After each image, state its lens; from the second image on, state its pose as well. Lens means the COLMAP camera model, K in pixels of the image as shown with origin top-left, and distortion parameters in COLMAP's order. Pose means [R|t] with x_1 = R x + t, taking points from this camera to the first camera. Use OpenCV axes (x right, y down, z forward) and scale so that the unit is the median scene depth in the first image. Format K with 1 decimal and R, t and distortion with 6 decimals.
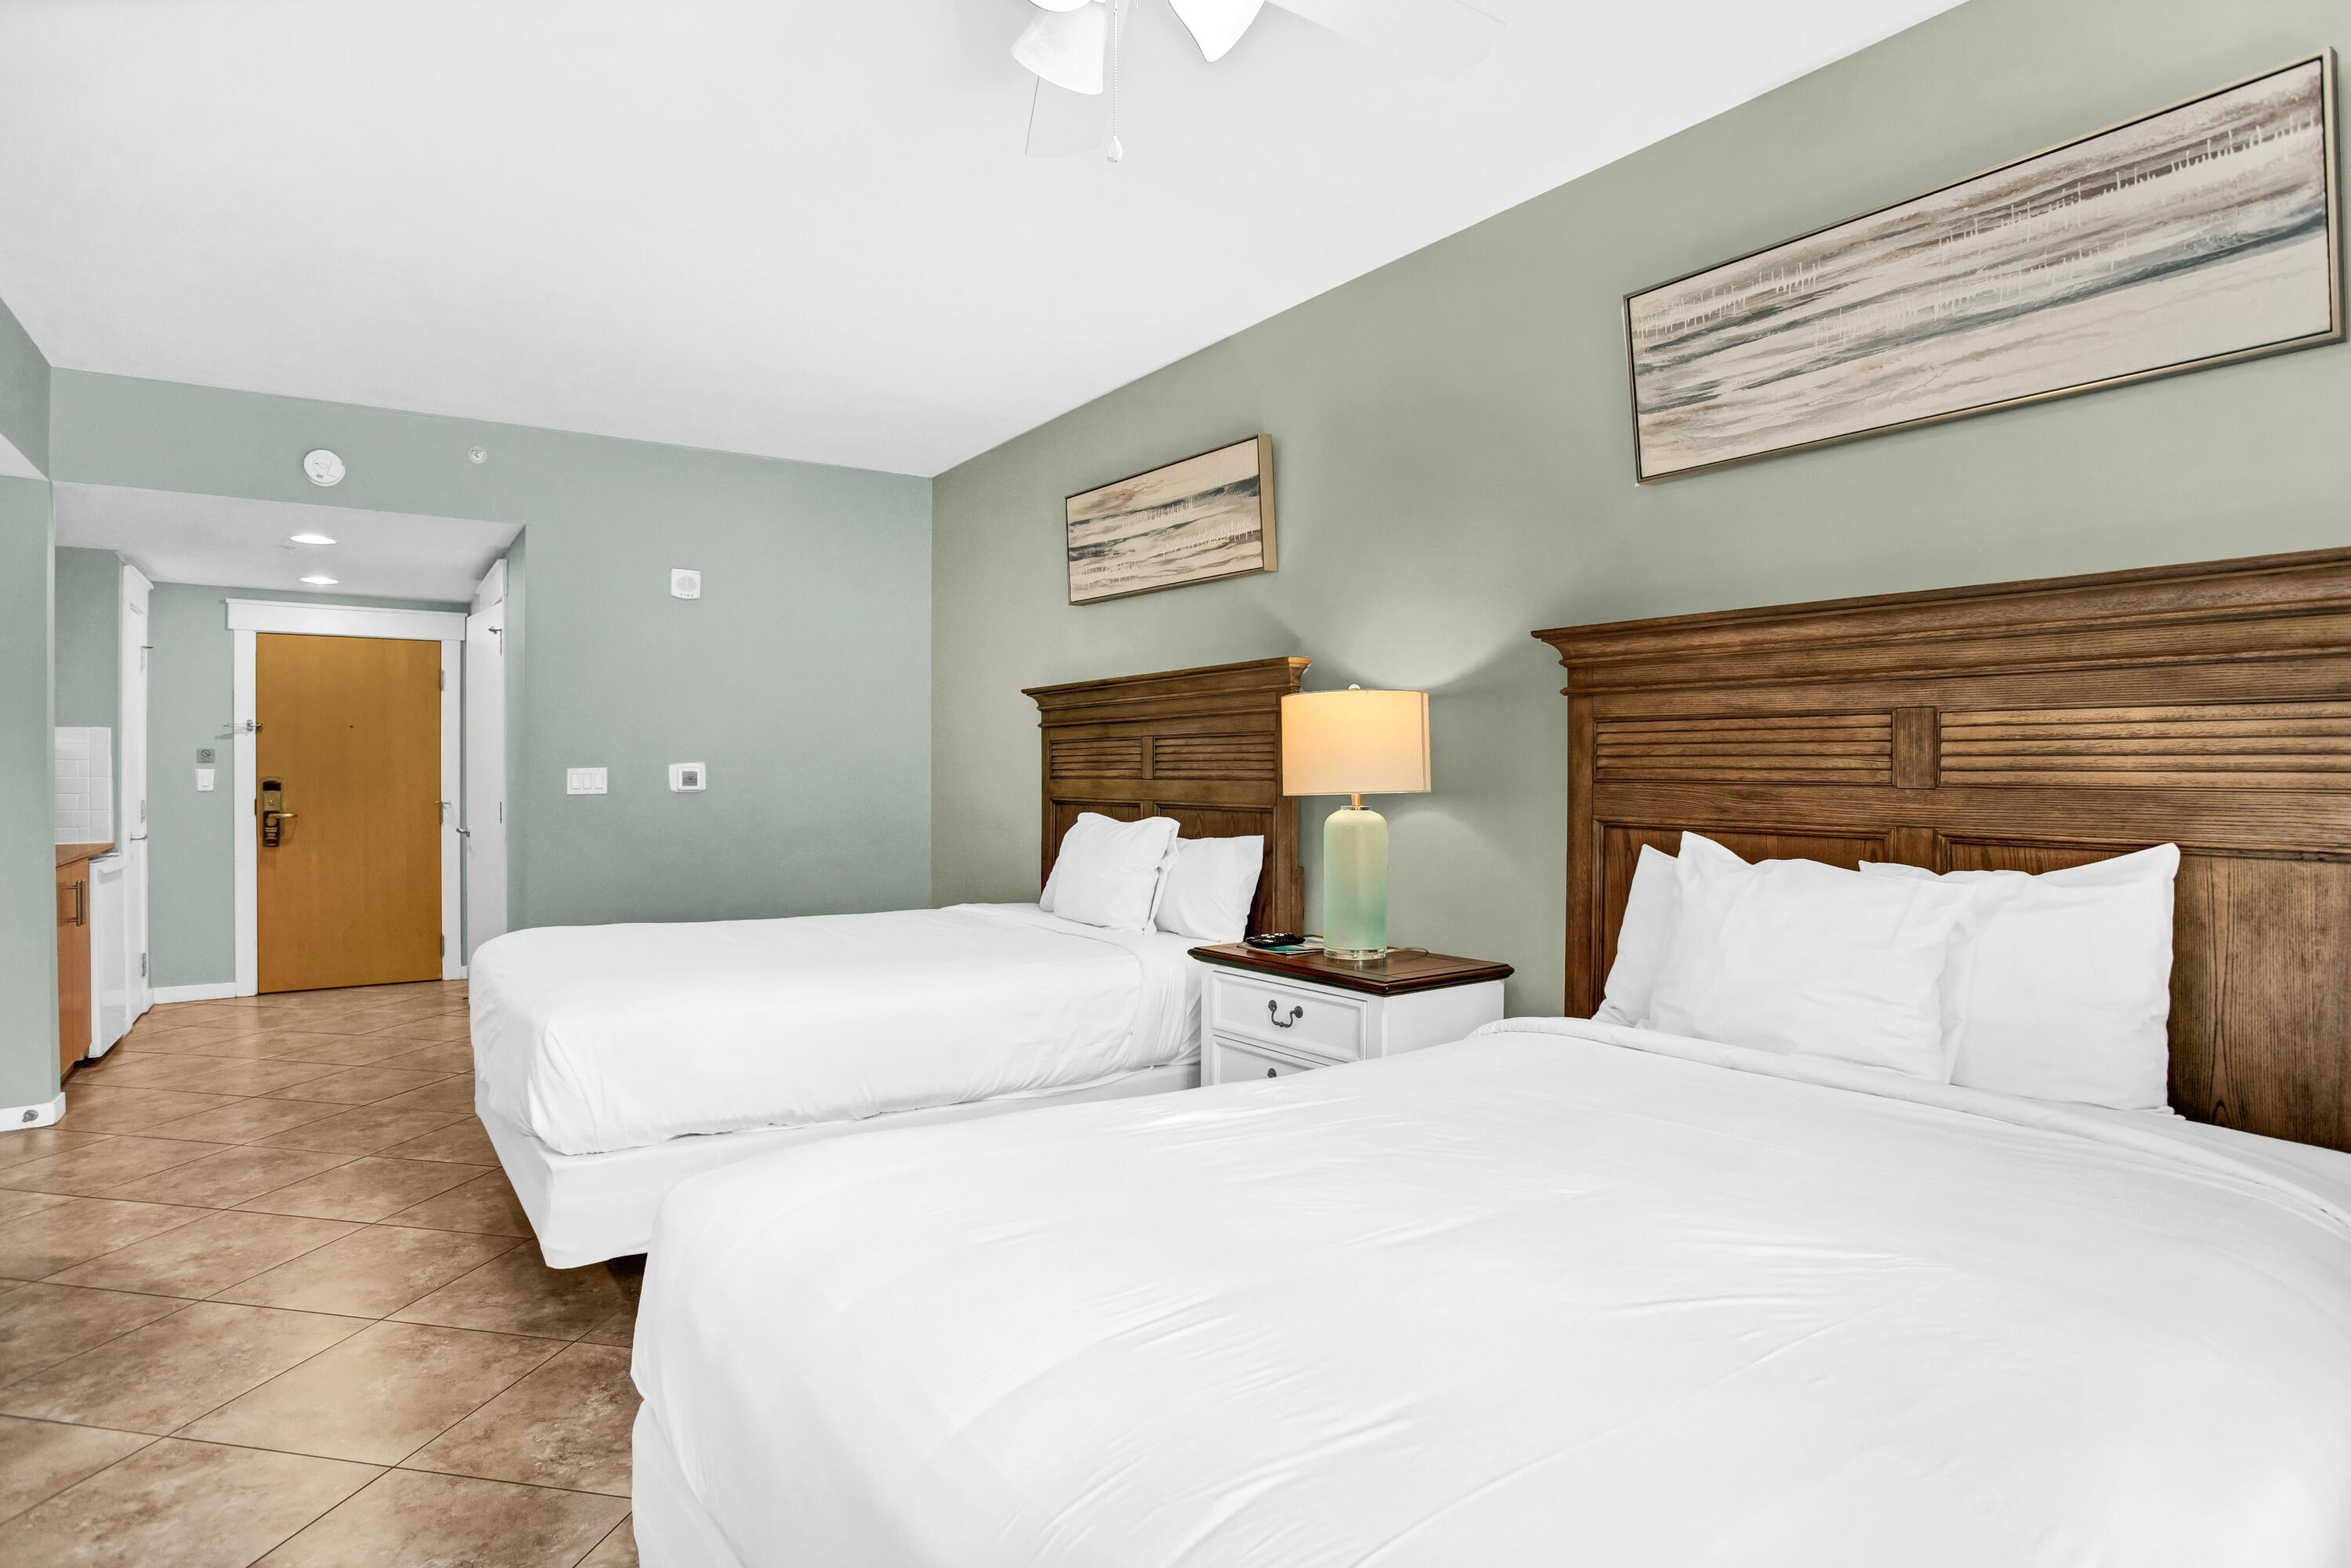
lens RADIAL K [[1215.5, 0, 1147.7], [0, 1215.5, 767.6], [0, 0, 1]] dist [-0.041125, 0.010355]
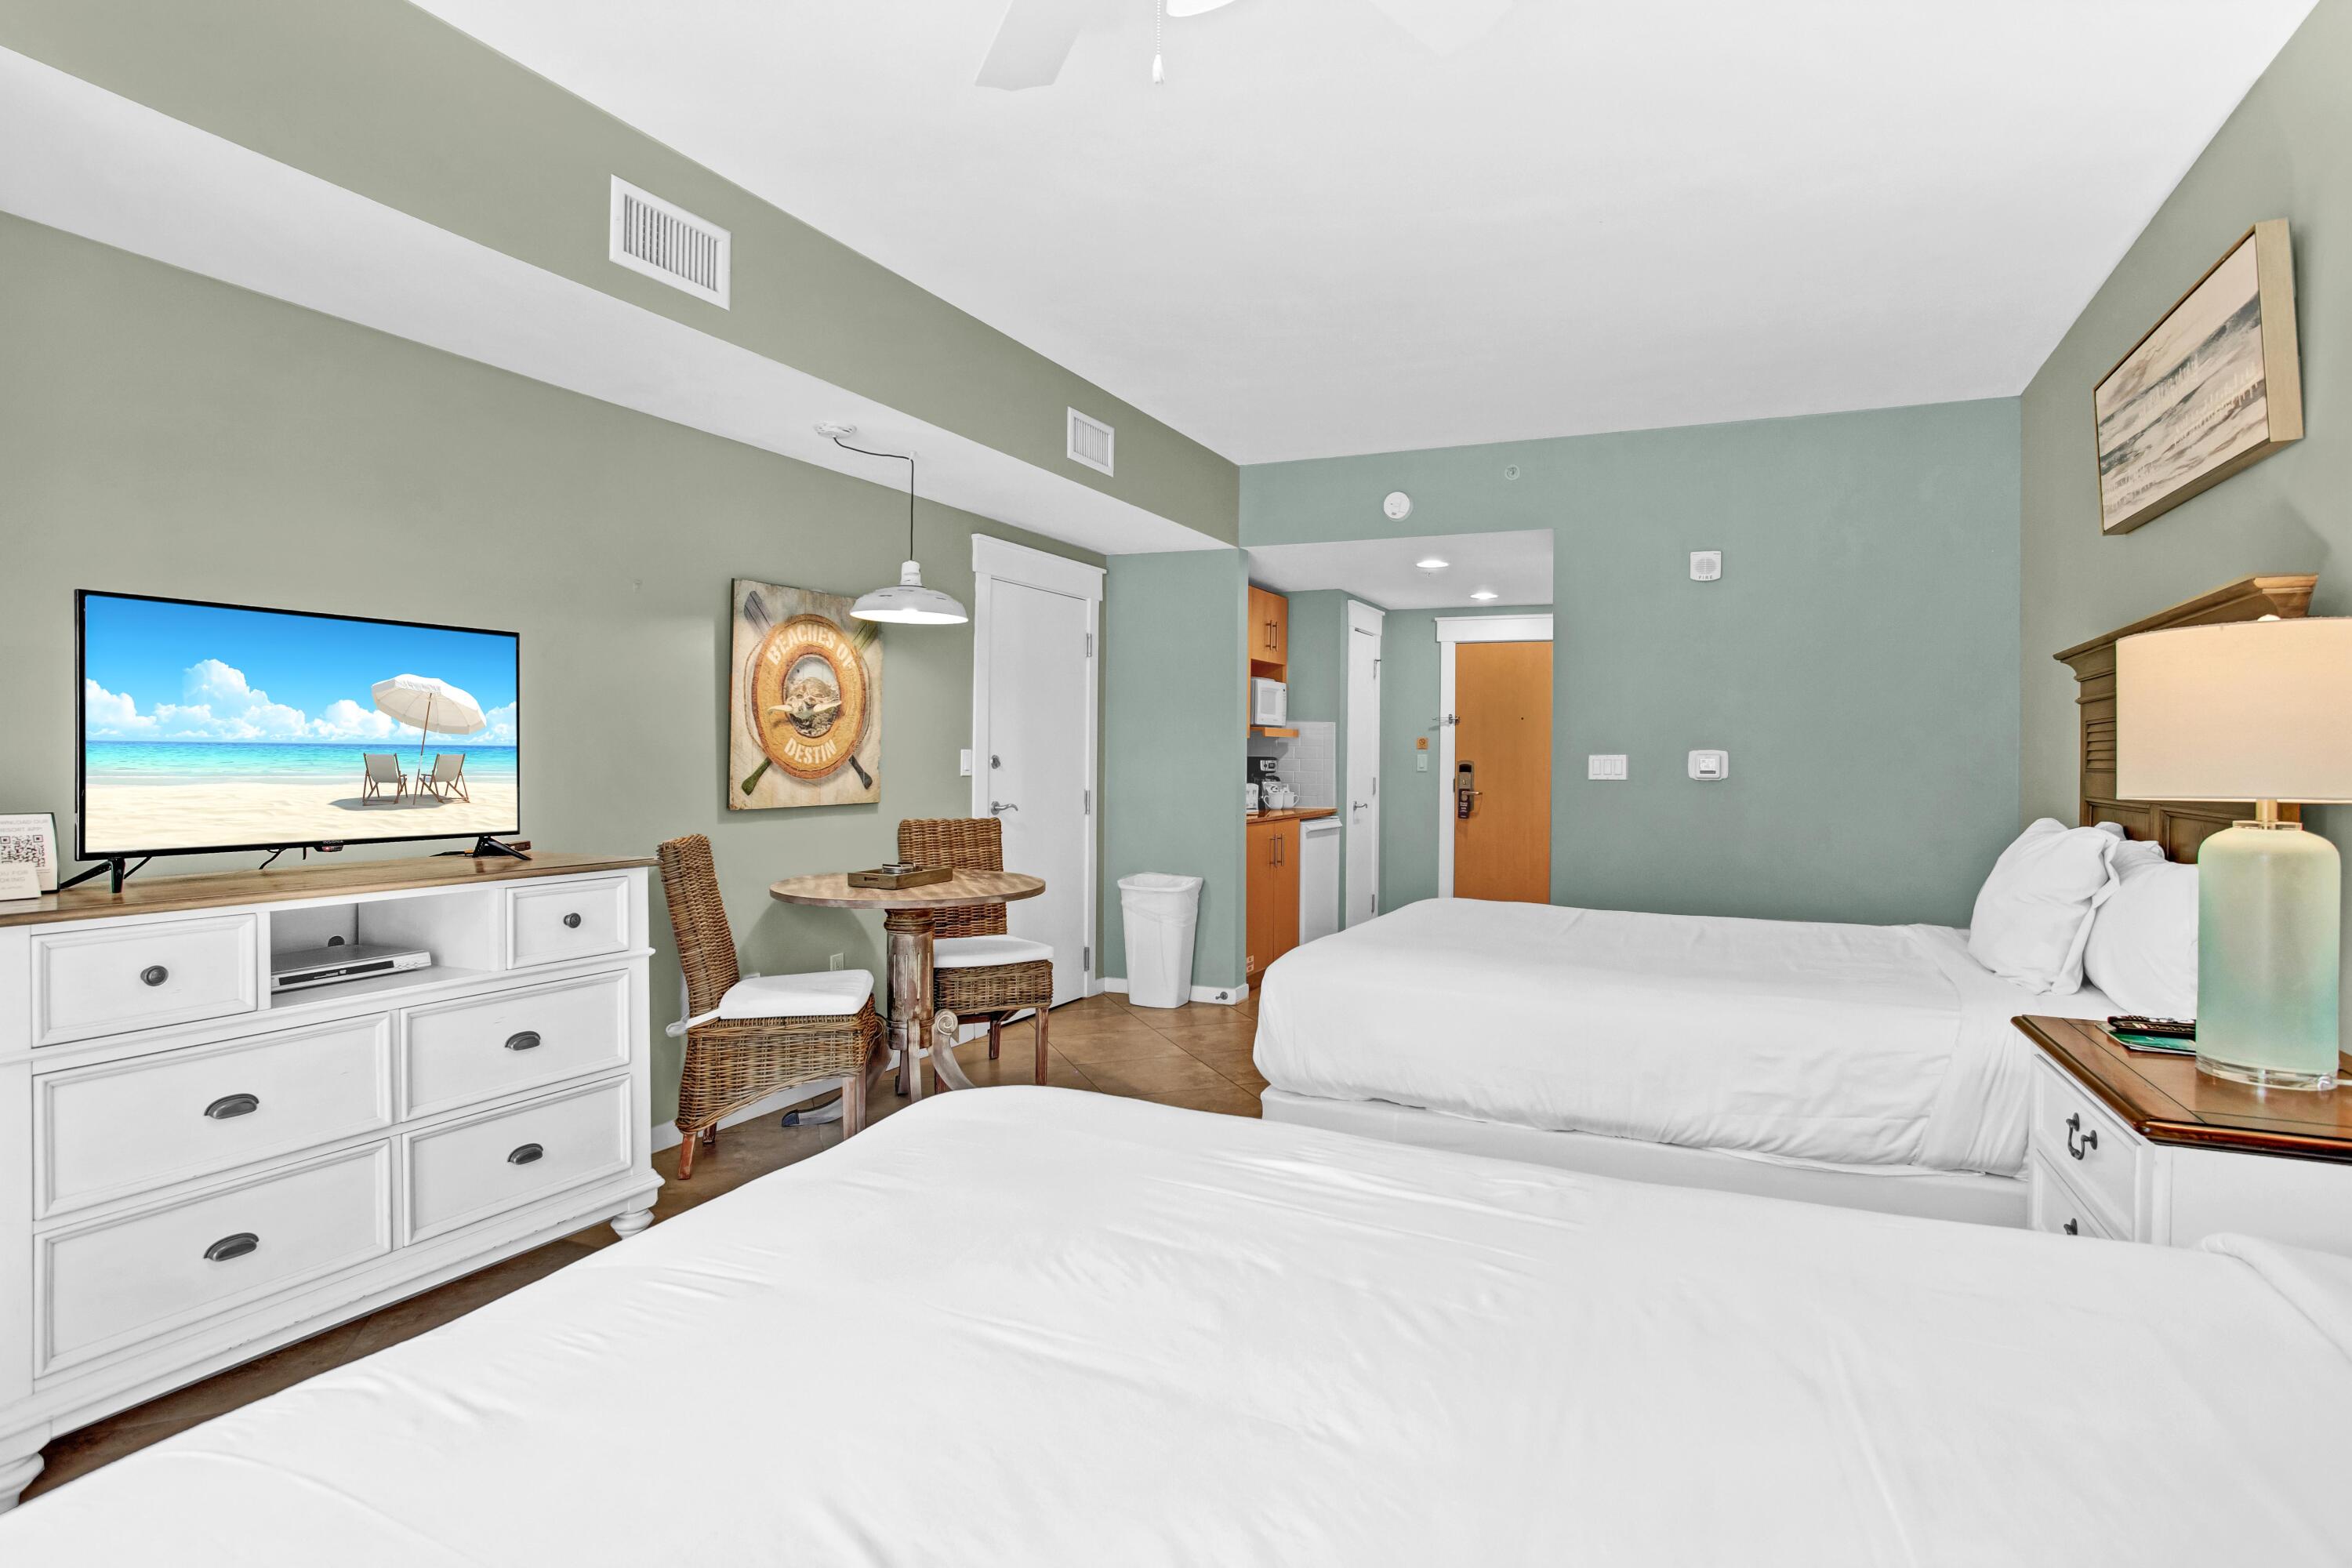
lens RADIAL K [[1216.1, 0, 1267.1], [0, 1216.1, 760.0], [0, 0, 1]] dist [-0.041125, 0.010355]
pose [[0.564455, 0.009982, -0.825404, 0.270505], [-0.009675, 0.999938, 0.005477, 0.002501], [0.825407, 0.004895, 0.564517, 0.199082]]
